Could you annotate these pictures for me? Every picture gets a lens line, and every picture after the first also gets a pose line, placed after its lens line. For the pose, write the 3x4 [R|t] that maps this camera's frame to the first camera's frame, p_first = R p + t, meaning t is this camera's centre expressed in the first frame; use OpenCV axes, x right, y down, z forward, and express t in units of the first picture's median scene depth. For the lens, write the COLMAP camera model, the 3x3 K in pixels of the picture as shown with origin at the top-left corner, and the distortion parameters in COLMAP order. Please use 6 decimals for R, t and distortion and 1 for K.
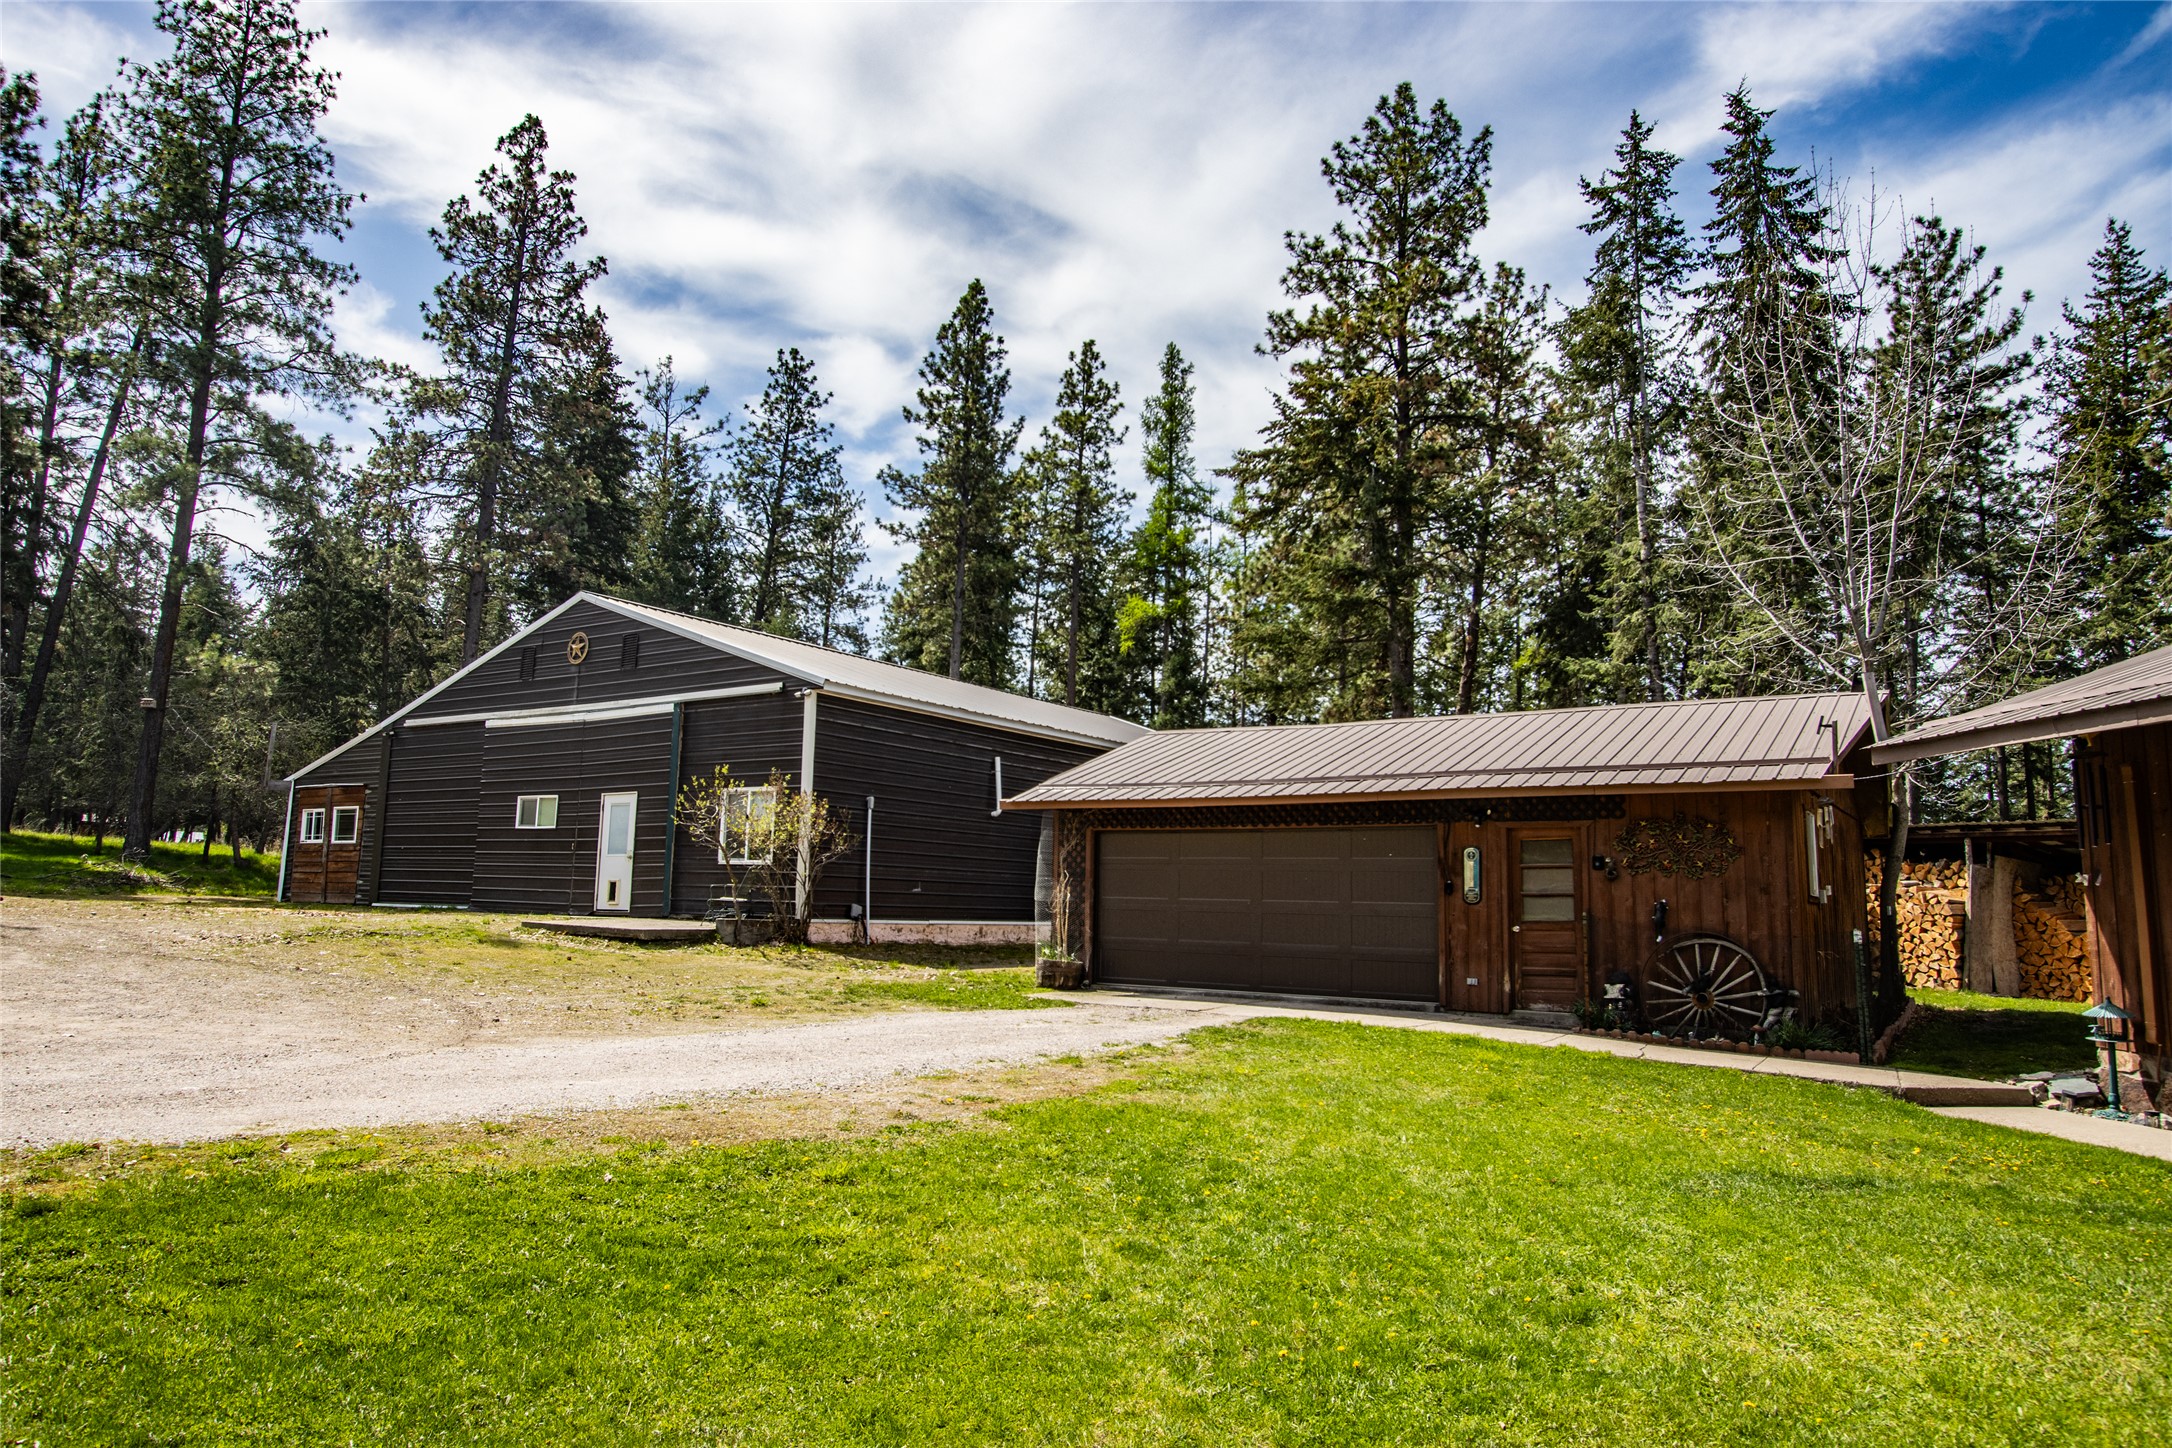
lens RADIAL K [[1410.7, 0, 1085.9], [0, 1410.7, 713.4], [0, 0, 1]] dist [-0.002479, -0.000256]
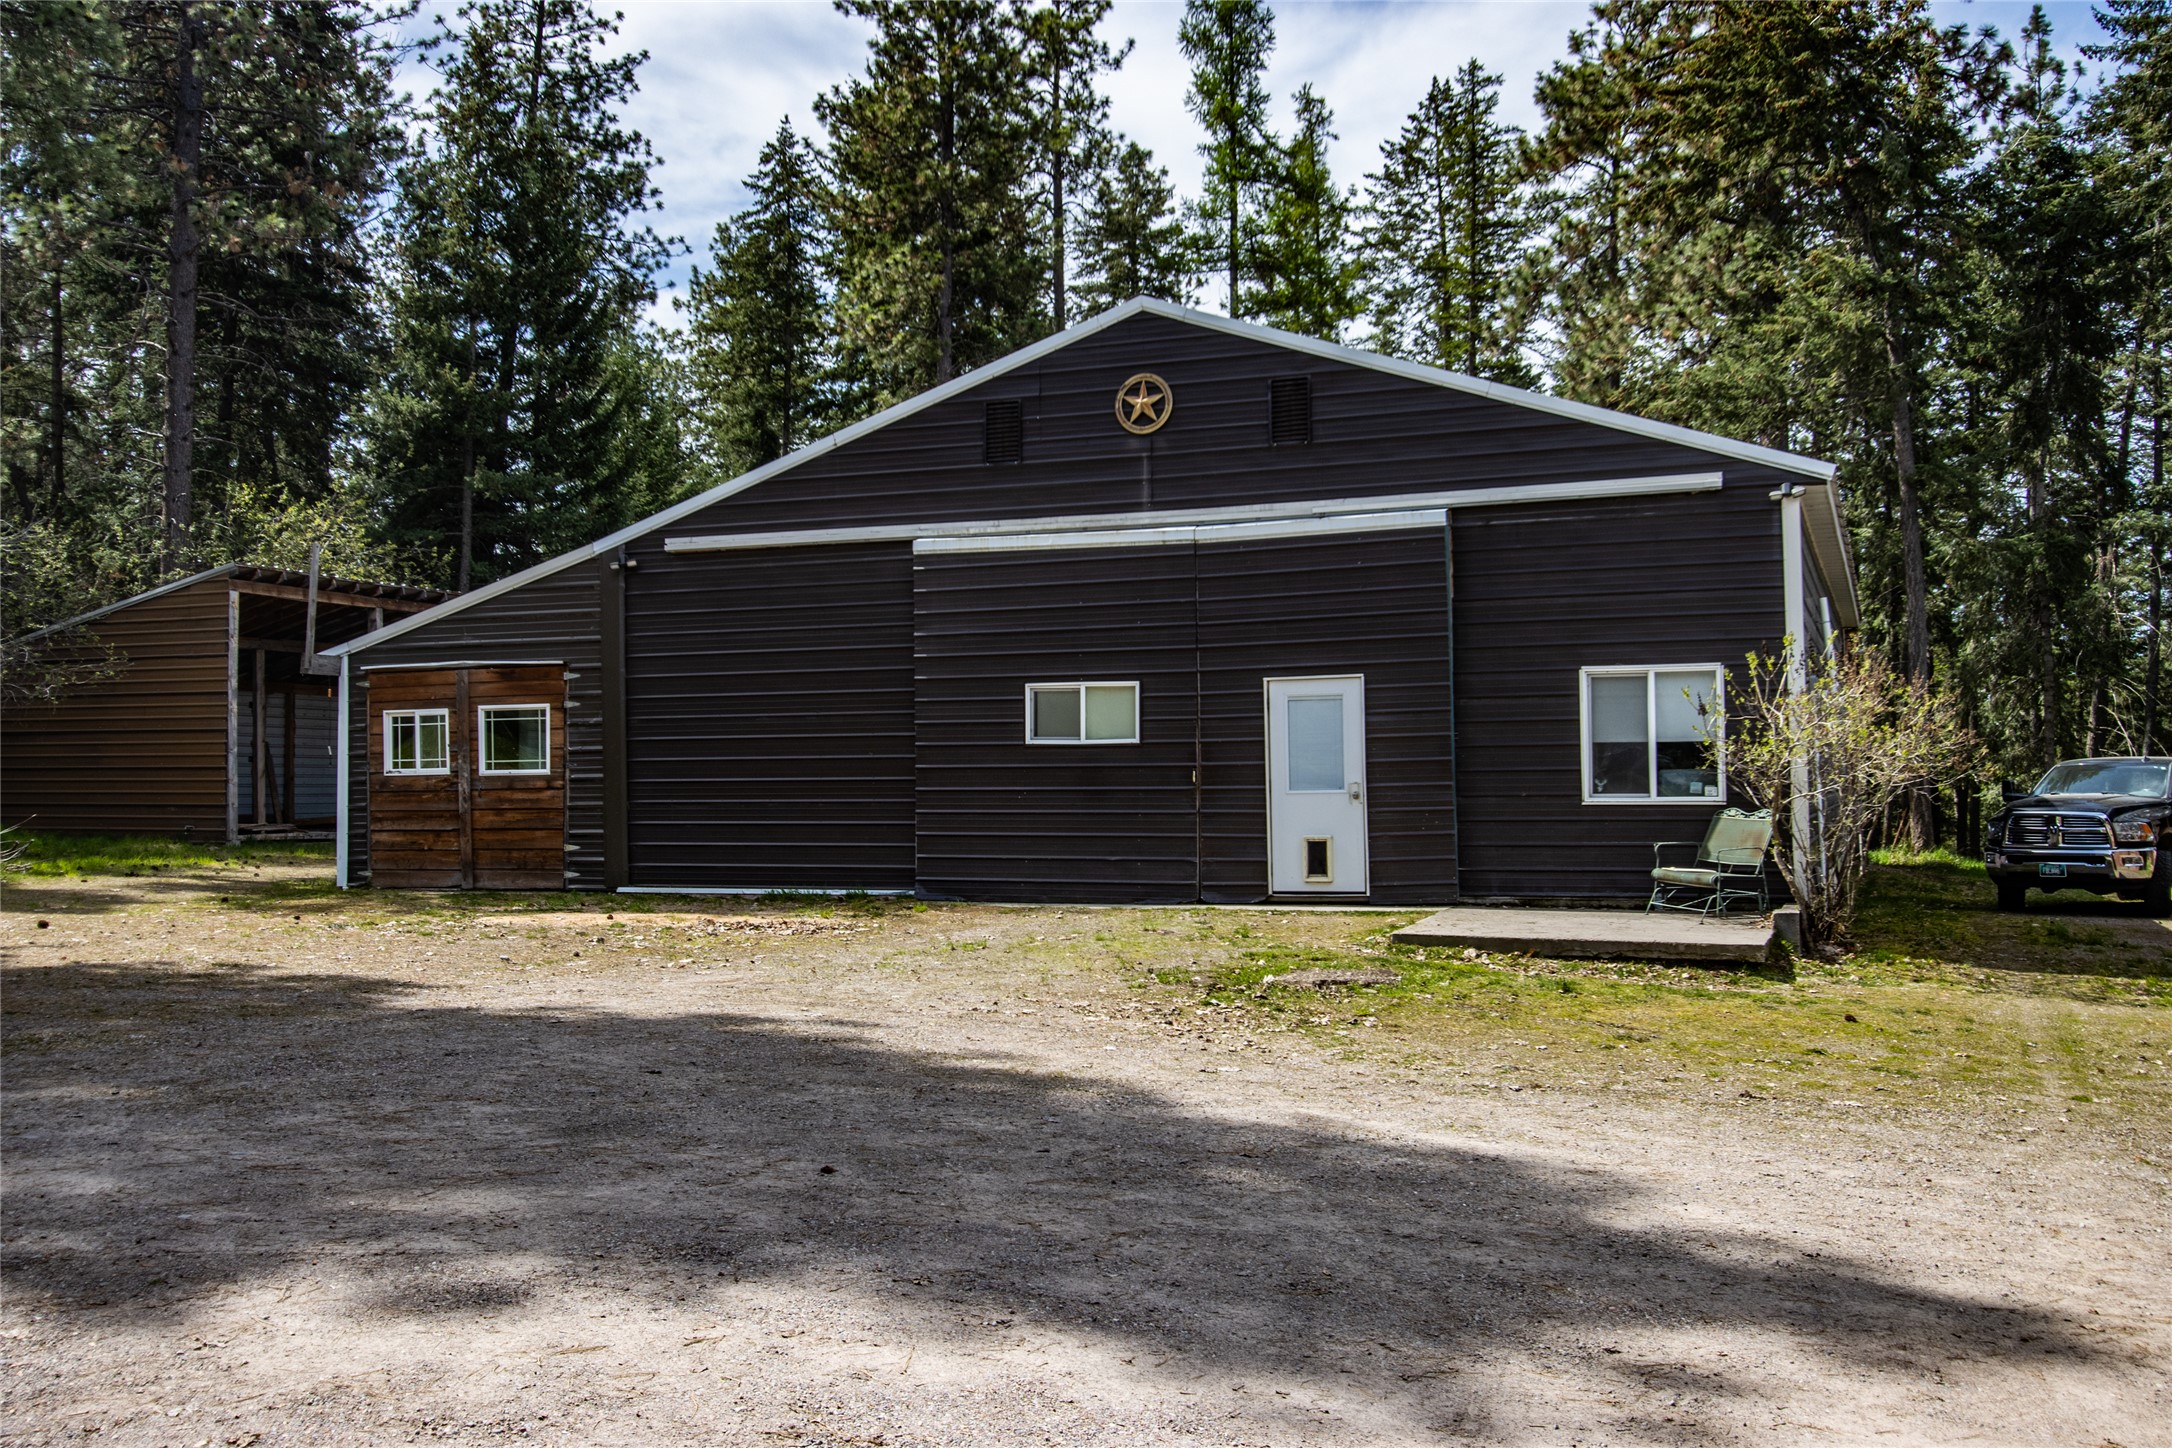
lens RADIAL K [[2080.6, 0, 1086.3], [0, 2080.6, 726.5], [0, 0, 1]] dist [0.009781, 0.000000]
pose [[0.974388, -0.026955, 0.223252, -0.557985], [0.002275, 0.993921, 0.110075, -0.011648], [-0.224862, -0.106747, 0.968526, 0.232756]]
